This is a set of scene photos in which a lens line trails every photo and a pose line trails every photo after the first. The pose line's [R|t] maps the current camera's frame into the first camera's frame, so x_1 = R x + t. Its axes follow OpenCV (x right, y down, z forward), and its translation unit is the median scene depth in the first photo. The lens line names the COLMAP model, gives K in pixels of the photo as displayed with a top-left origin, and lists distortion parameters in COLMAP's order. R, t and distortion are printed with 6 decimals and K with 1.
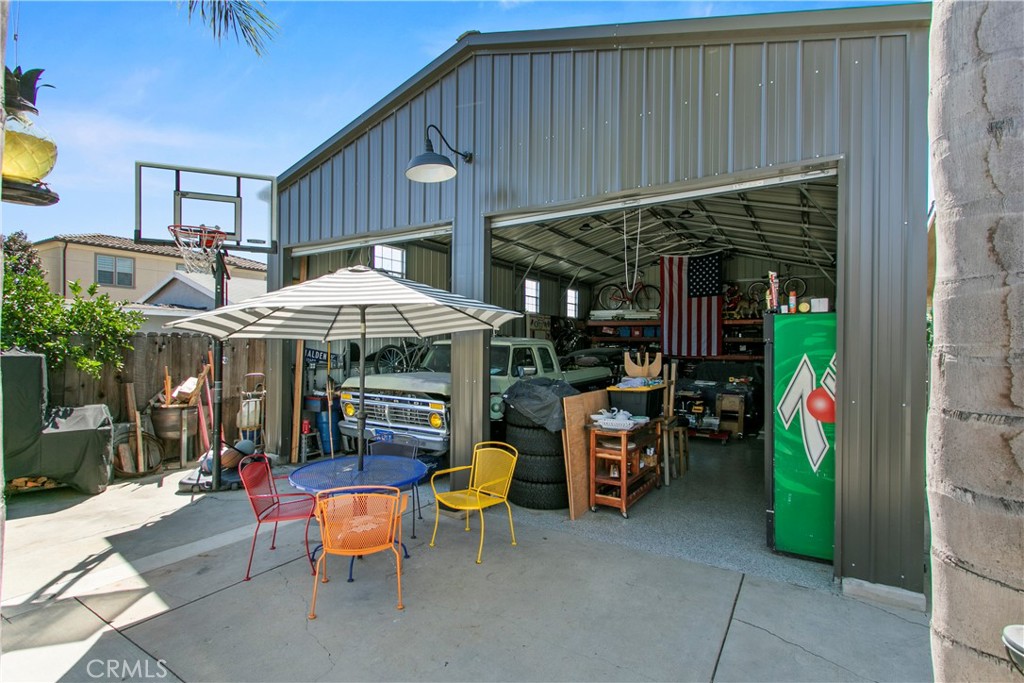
lens RADIAL K [[482.2, 0, 504.2], [0, 482.2, 354.5], [0, 0, 1]] dist [0.002227, 0.000650]
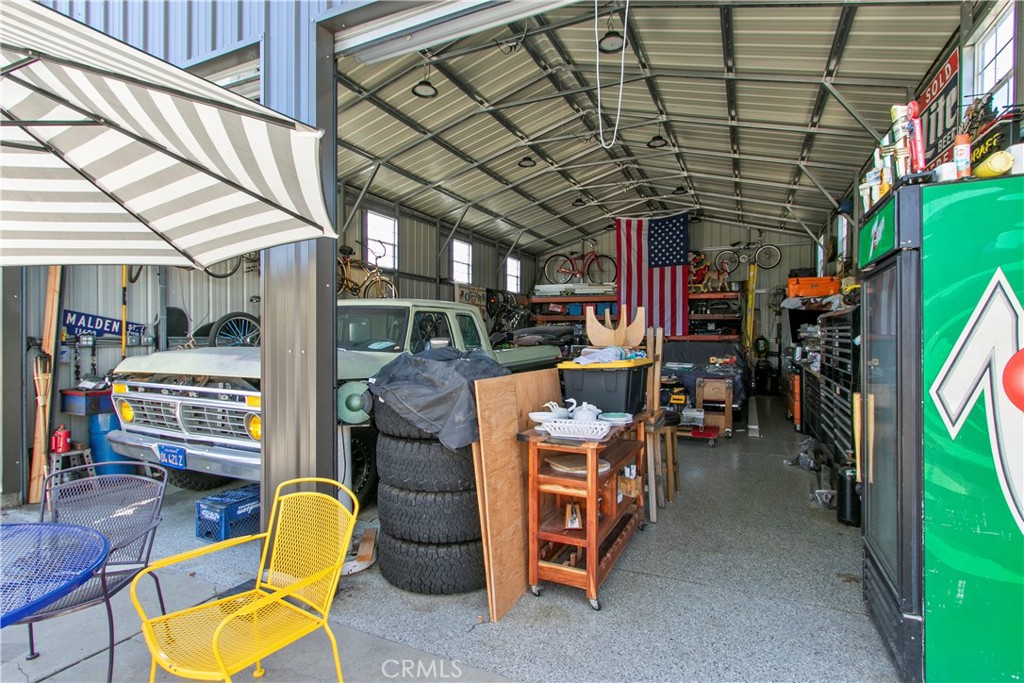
lens RADIAL K [[482.2, 0, 504.2], [0, 482.2, 354.5], [0, 0, 1]] dist [0.002227, 0.000650]
pose [[0.994143, -0.009205, 0.107678, 0.081914], [0.007834, 0.999883, 0.013145, 0.046167], [-0.107787, -0.012225, 0.994099, 0.406585]]
